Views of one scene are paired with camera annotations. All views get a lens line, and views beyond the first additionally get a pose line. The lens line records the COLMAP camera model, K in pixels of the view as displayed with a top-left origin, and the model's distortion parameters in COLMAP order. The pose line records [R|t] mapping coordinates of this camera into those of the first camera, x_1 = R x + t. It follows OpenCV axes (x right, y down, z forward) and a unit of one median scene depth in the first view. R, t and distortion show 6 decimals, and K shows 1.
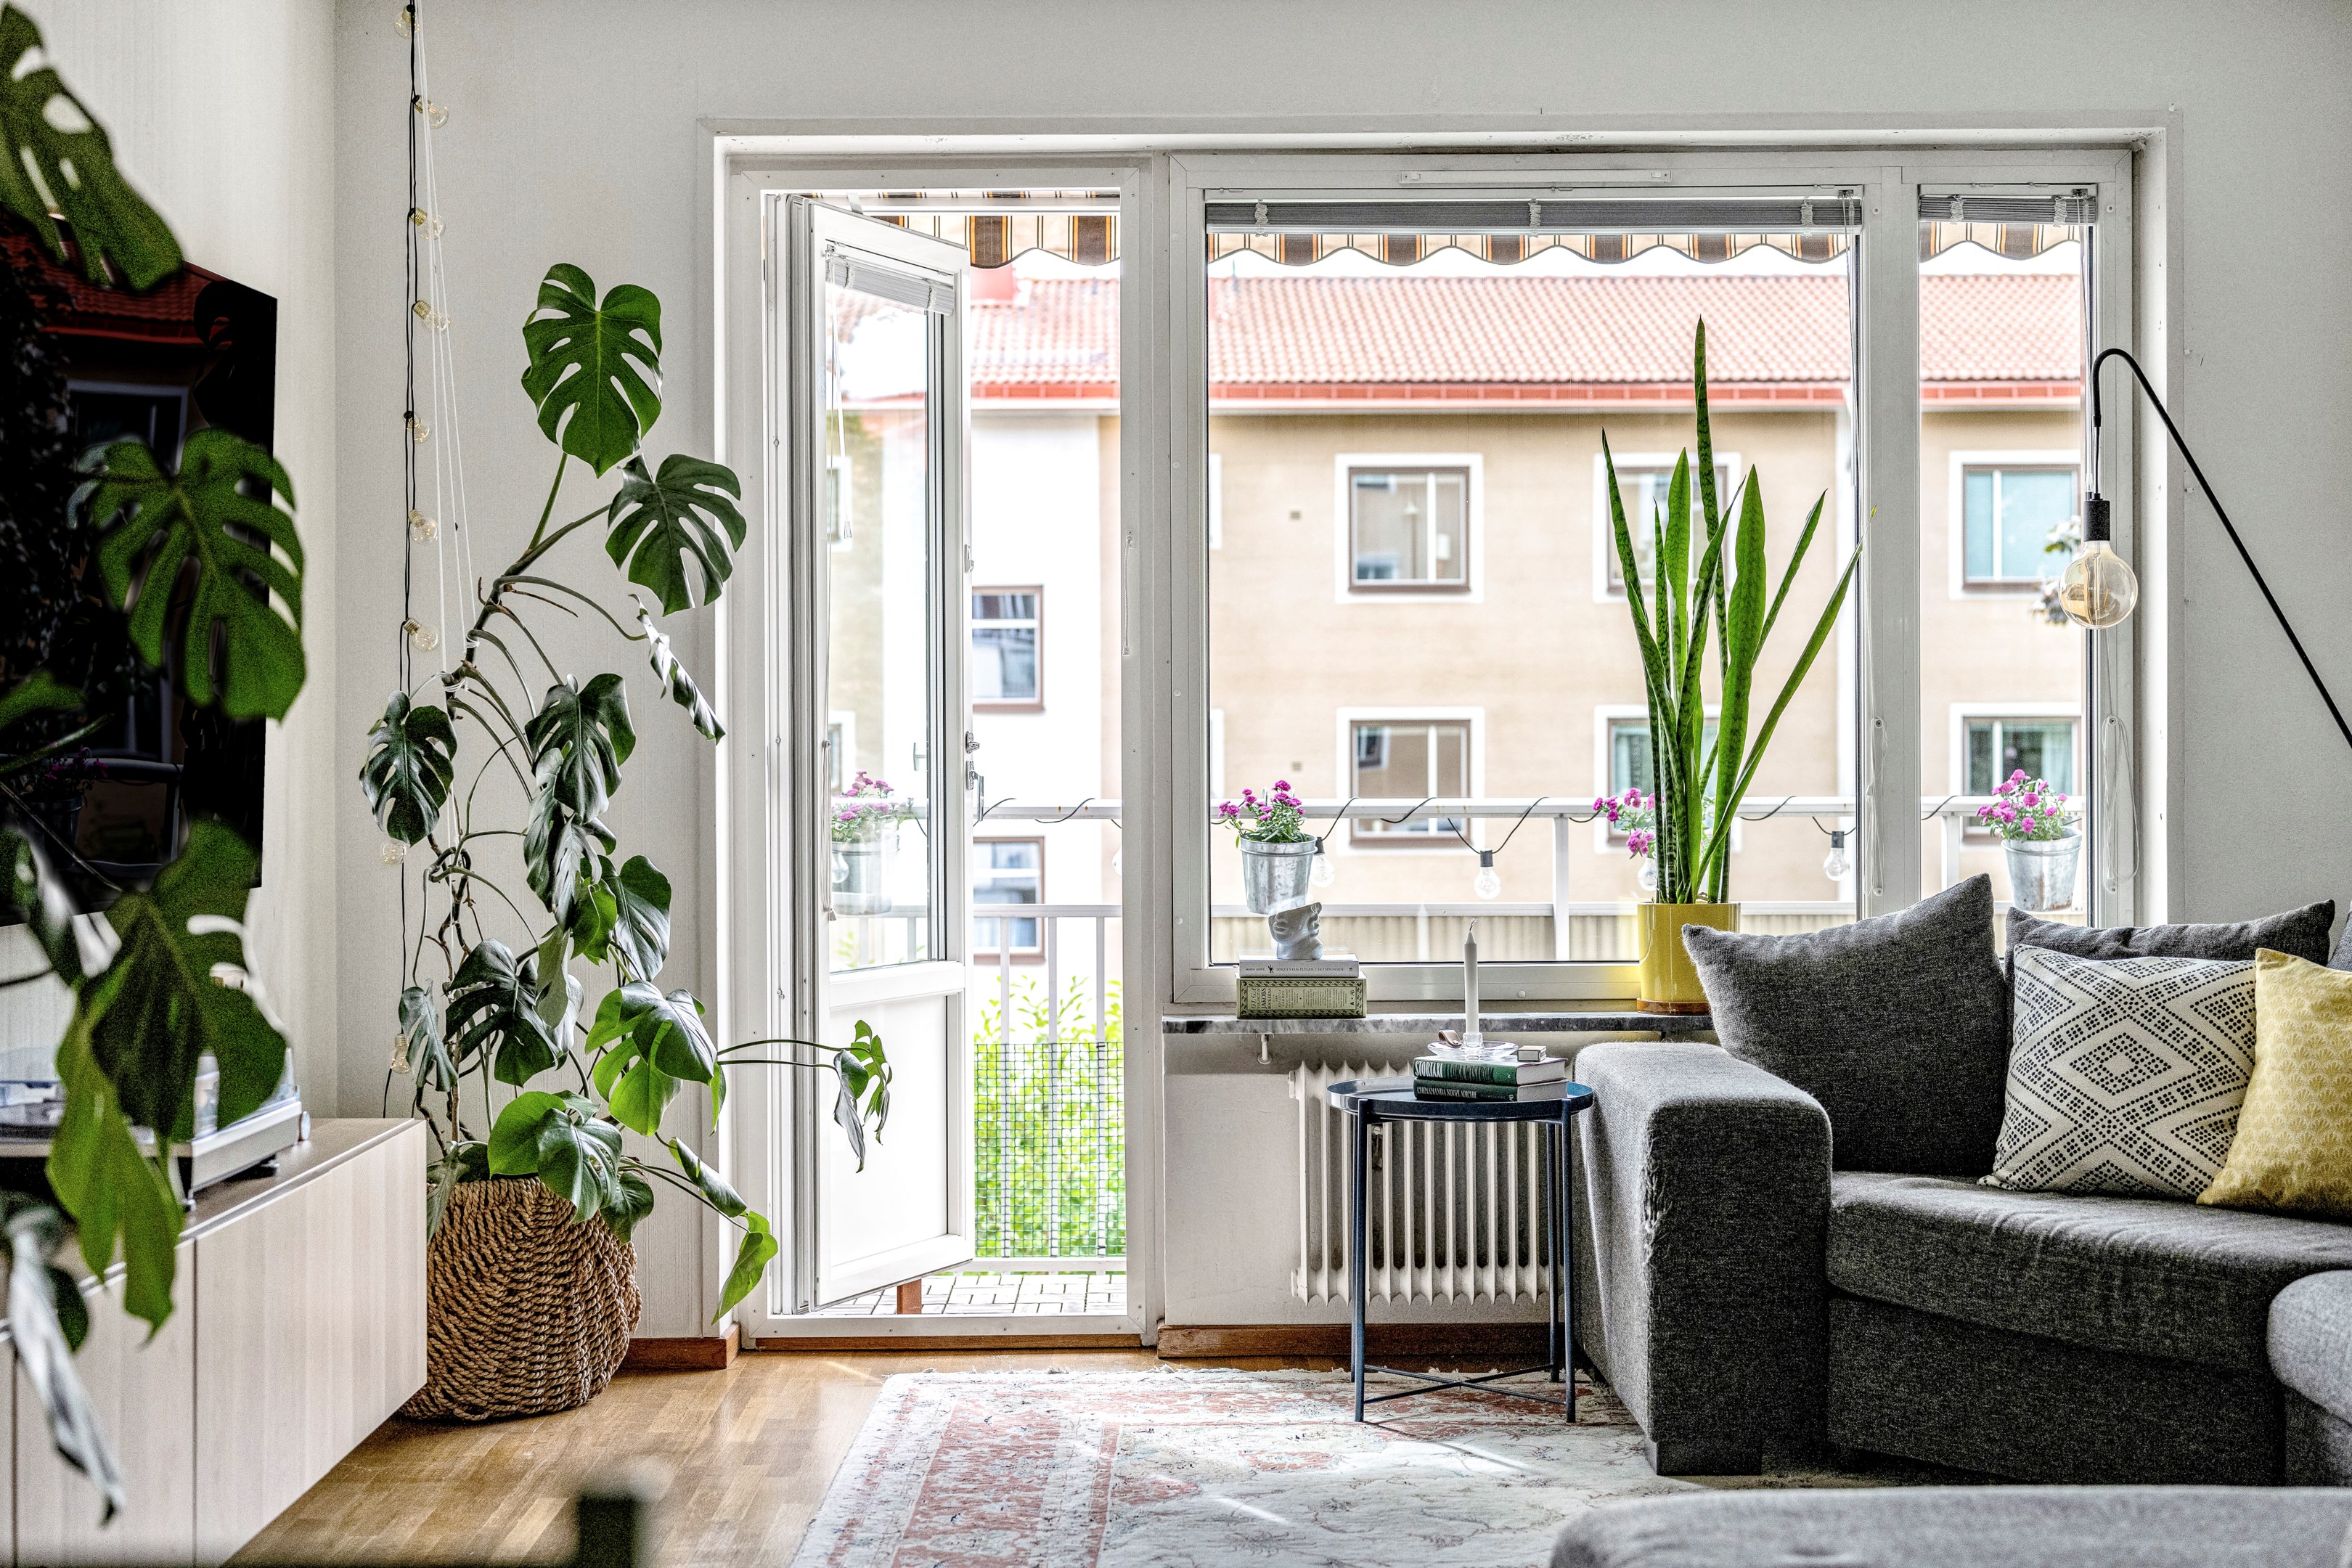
lens RADIAL K [[3390.2, 0, 1176.0], [0, 3390.2, 784.0], [0, 0, 1]] dist [0.007270, 0.014381]
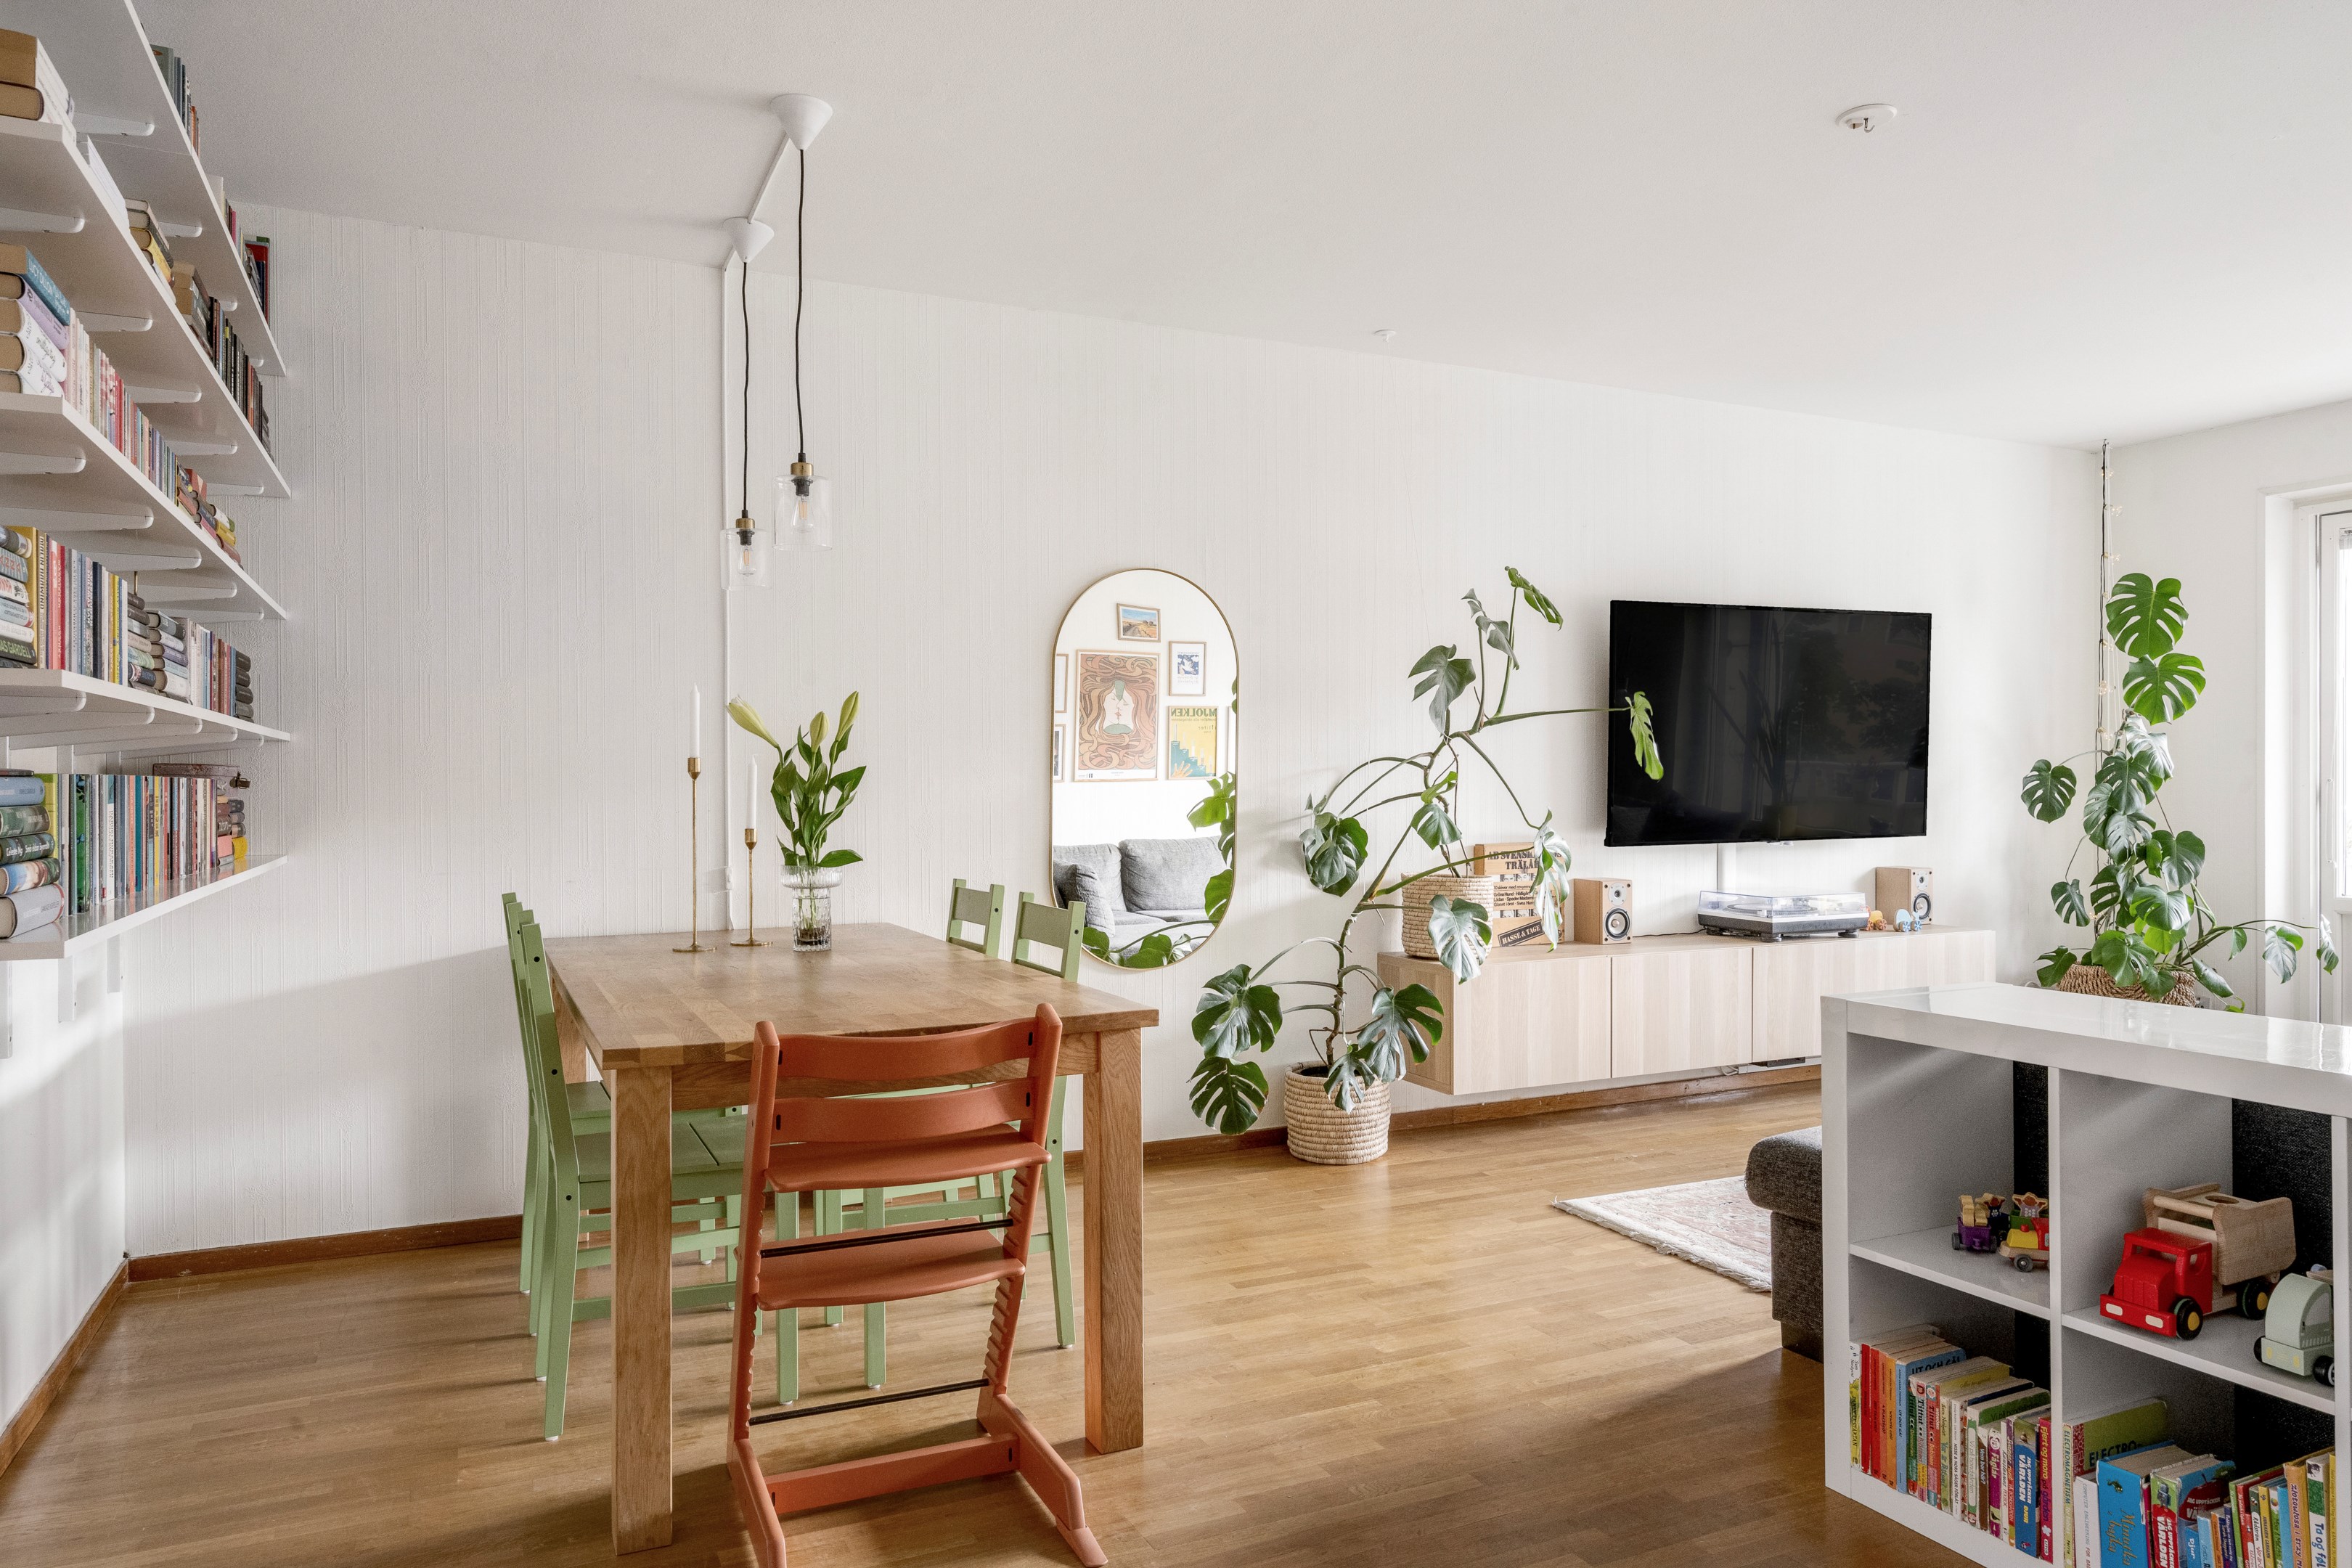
lens RADIAL K [[1502.8, 0, 1174.7], [0, 1502.8, 790.4], [0, 0, 1]] dist [-0.001078, -0.000957]
pose [[0.416373, 0.007882, -0.909160, 0.485557], [-0.005544, 0.999966, 0.006131, -0.008248], [0.909177, 0.002487, 0.416402, -0.021290]]
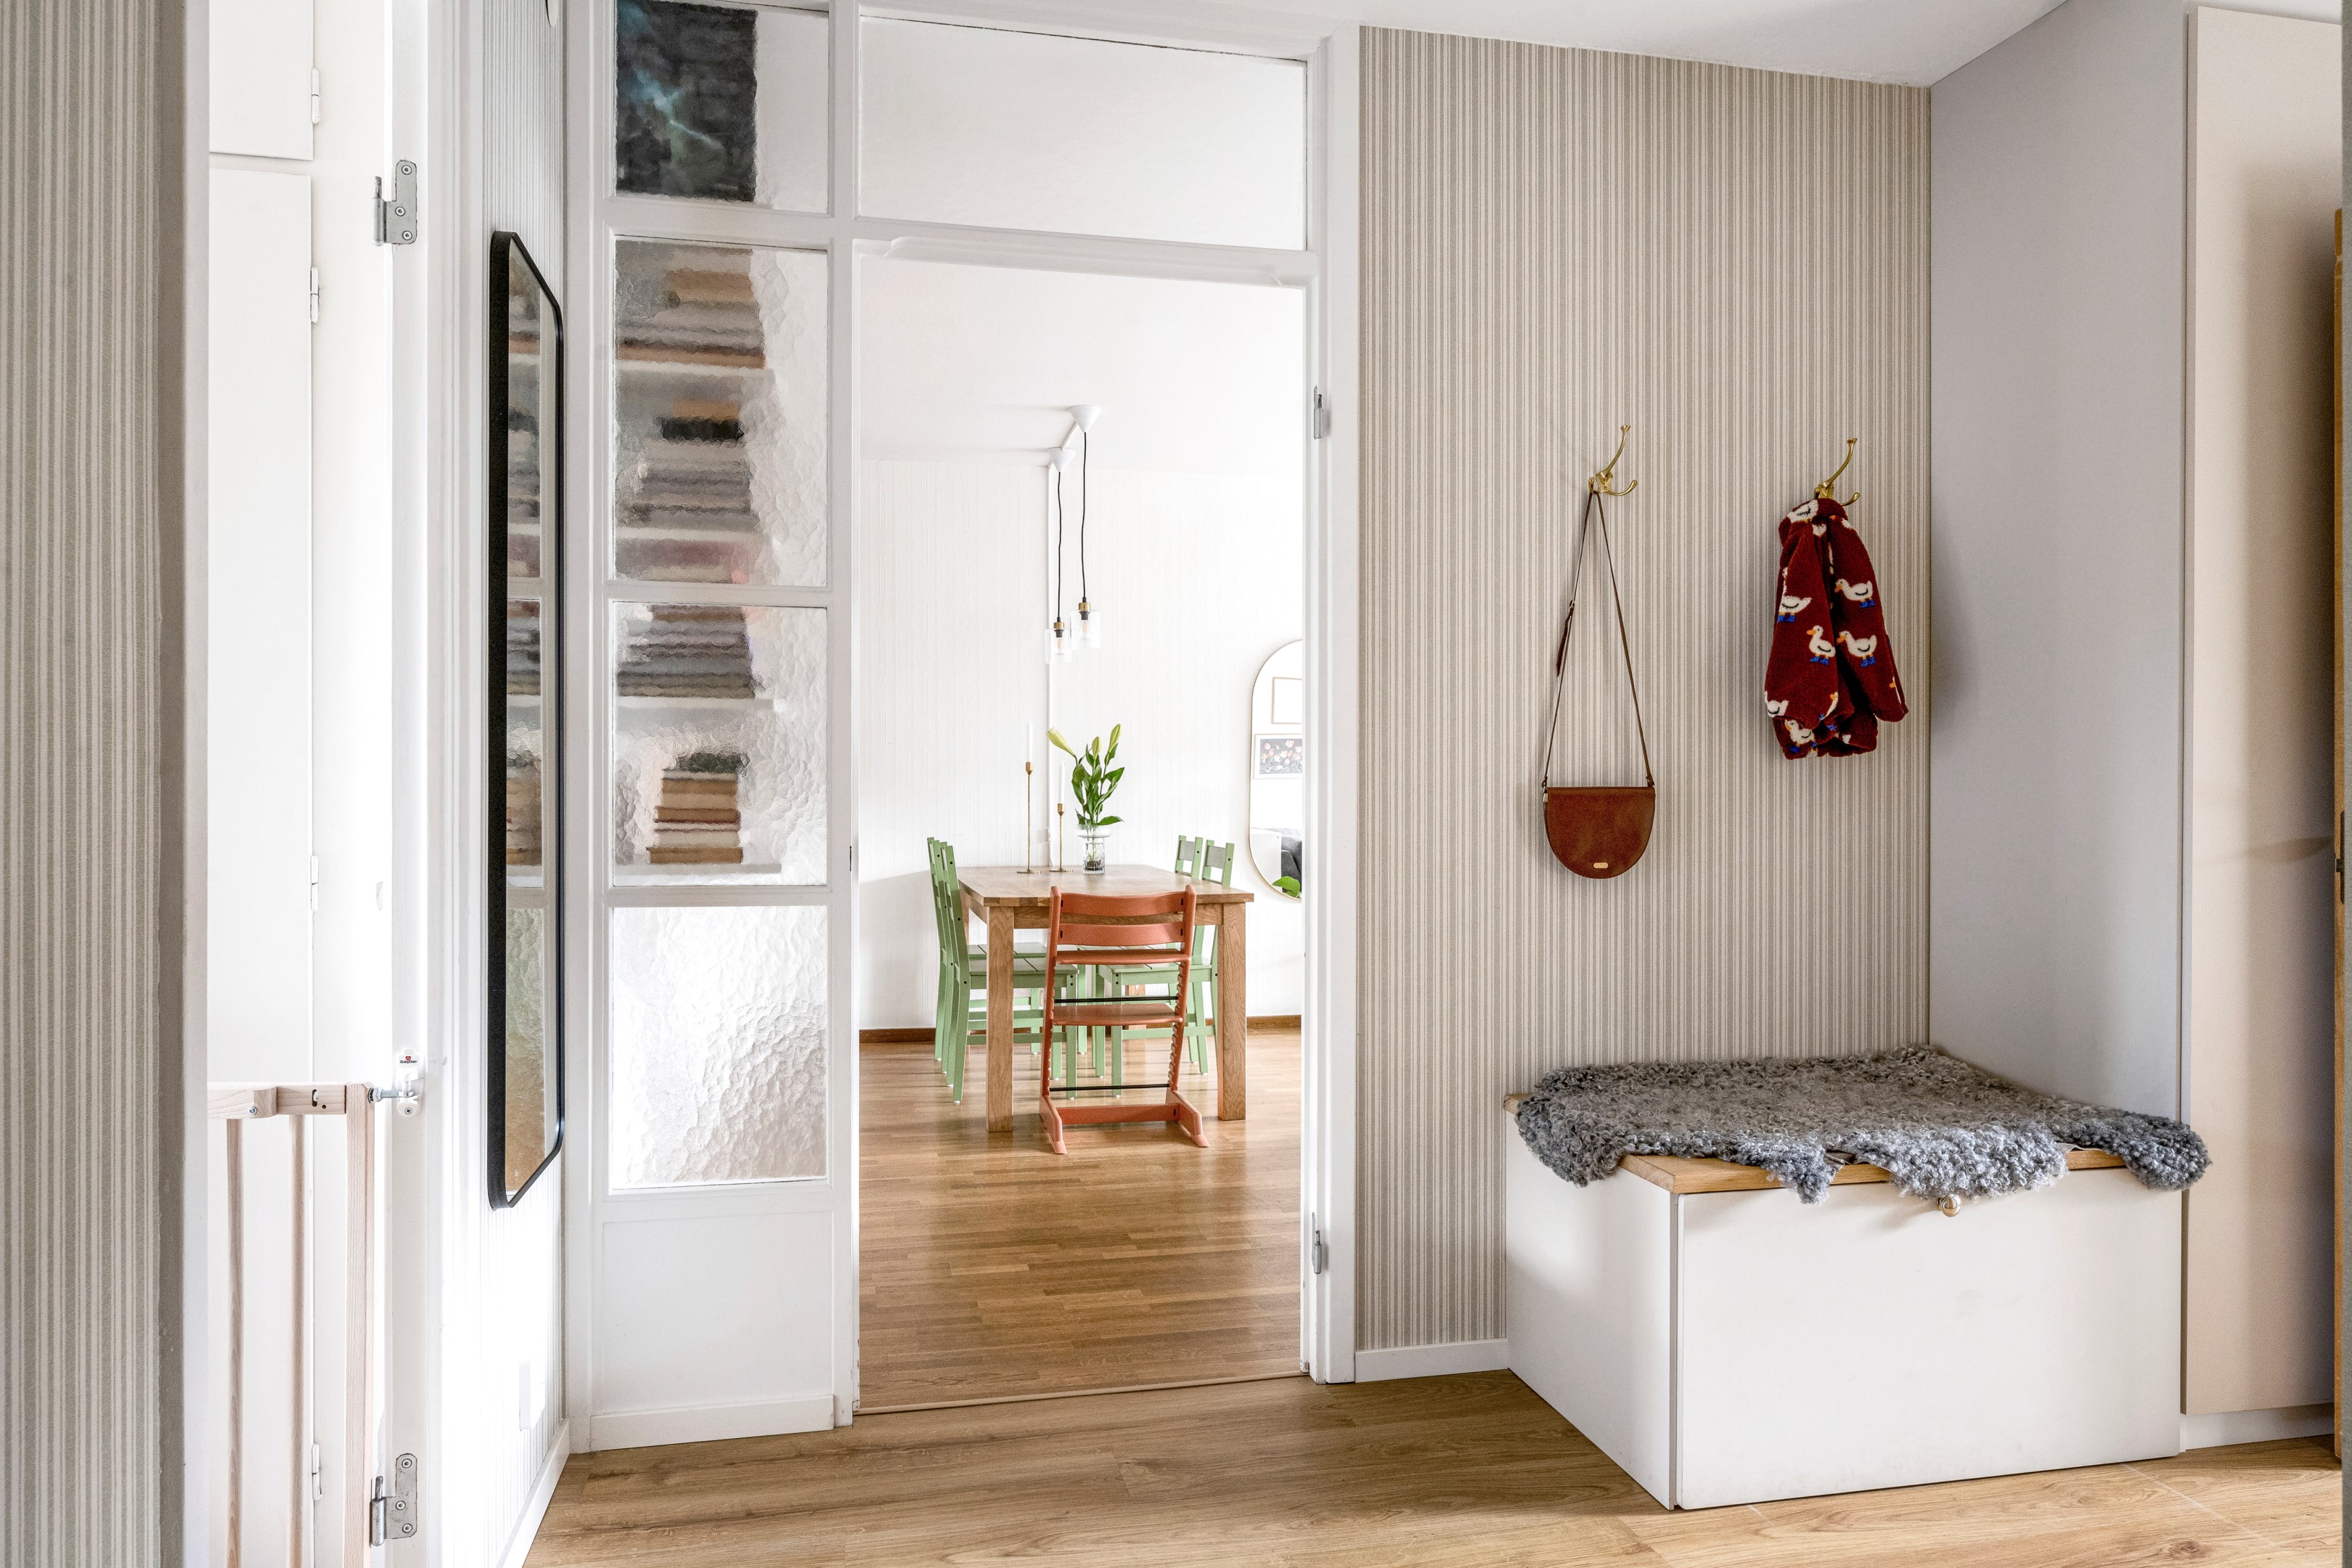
lens RADIAL K [[1493.6, 0, 1176.0], [0, 1493.6, 784.0], [0, 0, 1]] dist [-0.003179, 0.000497]
pose [[0.205032, 0.005797, -0.978738, 1.186696], [-0.007877, 0.999960, 0.004273, -0.005689], [0.978724, 0.006834, 0.205069, -0.085482]]
